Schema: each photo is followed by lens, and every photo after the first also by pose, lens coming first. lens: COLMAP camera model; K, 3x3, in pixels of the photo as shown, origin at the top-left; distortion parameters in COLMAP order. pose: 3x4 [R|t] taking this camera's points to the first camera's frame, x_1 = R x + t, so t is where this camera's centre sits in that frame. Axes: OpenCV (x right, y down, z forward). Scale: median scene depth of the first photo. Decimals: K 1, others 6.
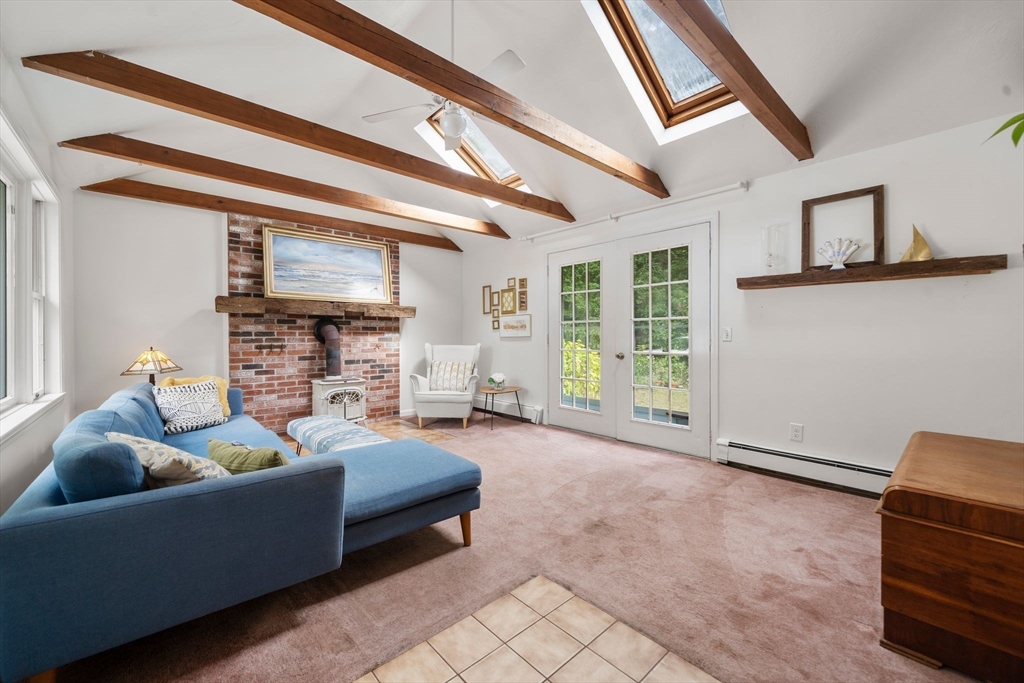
lens RADIAL K [[410.5, 0, 504.7], [0, 410.5, 338.4], [0, 0, 1]] dist [0.000084, -0.000274]
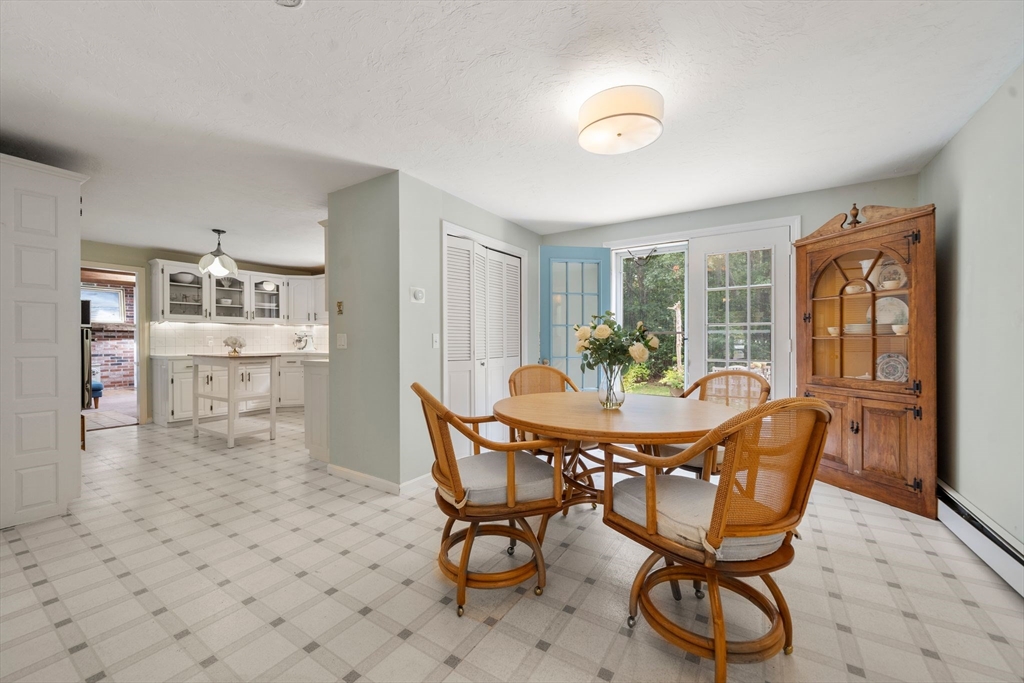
lens RADIAL K [[410.5, 0, 511.6], [0, 410.5, 342.5], [0, 0, 1]] dist [0.000084, -0.000274]
pose [[0.966080, 0.000557, 0.258241, 1.026186], [-0.000256, 0.999999, -0.001200, 0.003062], [-0.258241, 0.001093, 0.966080, -1.343767]]
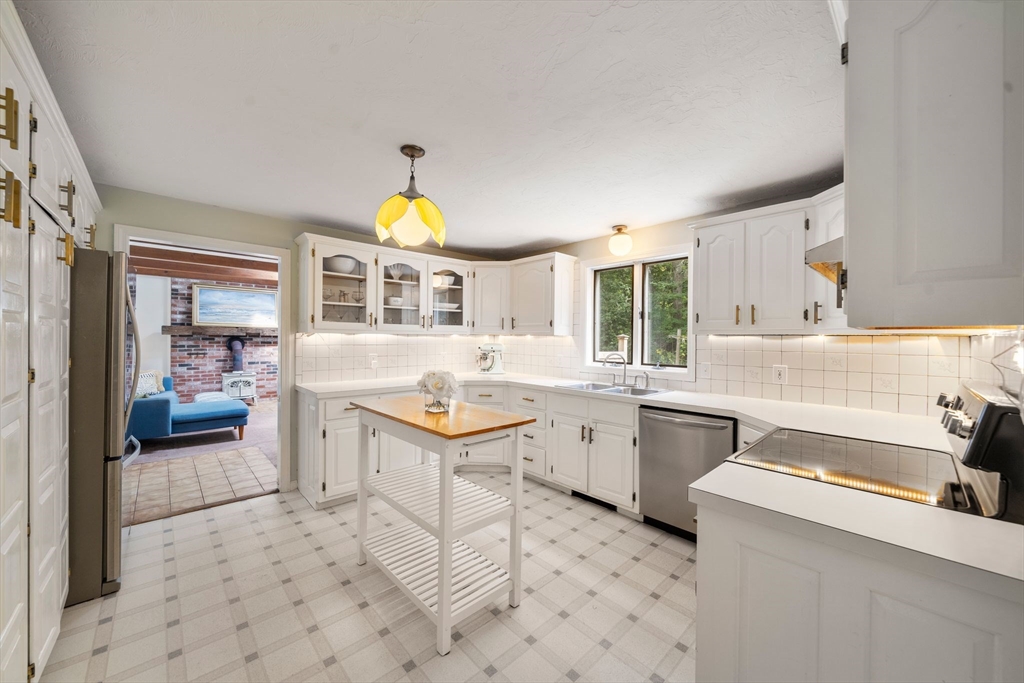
lens RADIAL K [[388.2, 0, 515.4], [0, 388.2, 339.1], [0, 0, 1]] dist [-0.007897, -0.000277]
pose [[0.999505, 0.012994, 0.028653, 0.704633], [-0.012881, 0.999909, -0.004116, -0.050869], [-0.028704, 0.003745, 0.999581, -0.645839]]
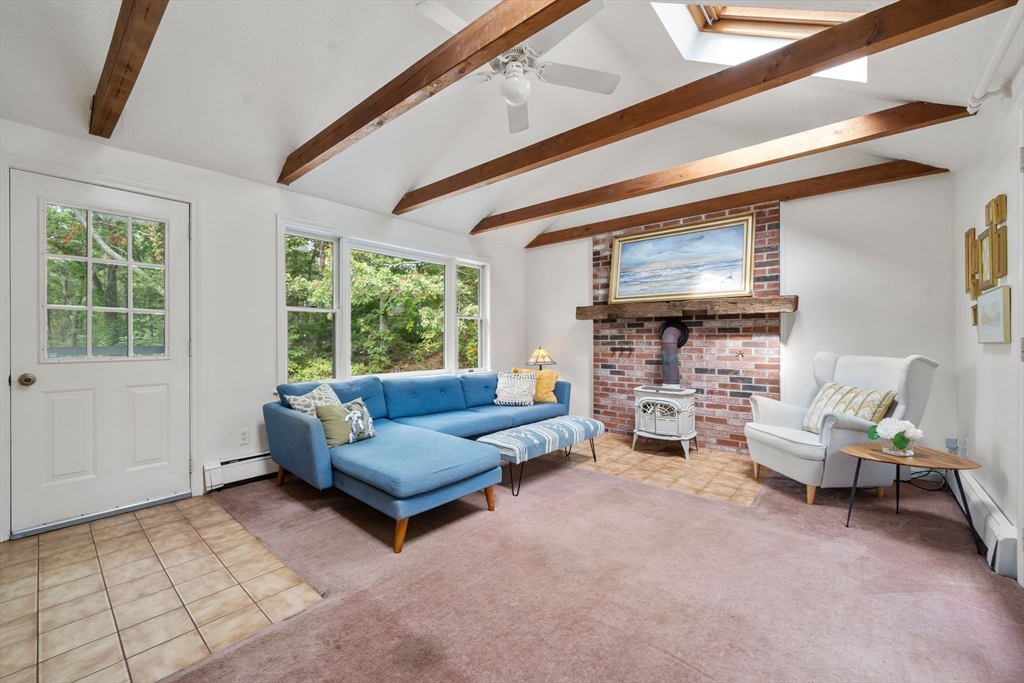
lens RADIAL K [[410.5, 0, 494.8], [0, 410.5, 338.9], [0, 0, 1]] dist [0.000084, -0.000274]
pose [[0.113456, 0.004047, -0.993535, 0.446976], [-0.004450, 0.999984, 0.003566, -0.008896], [0.993533, 0.004016, 0.113473, 0.541973]]
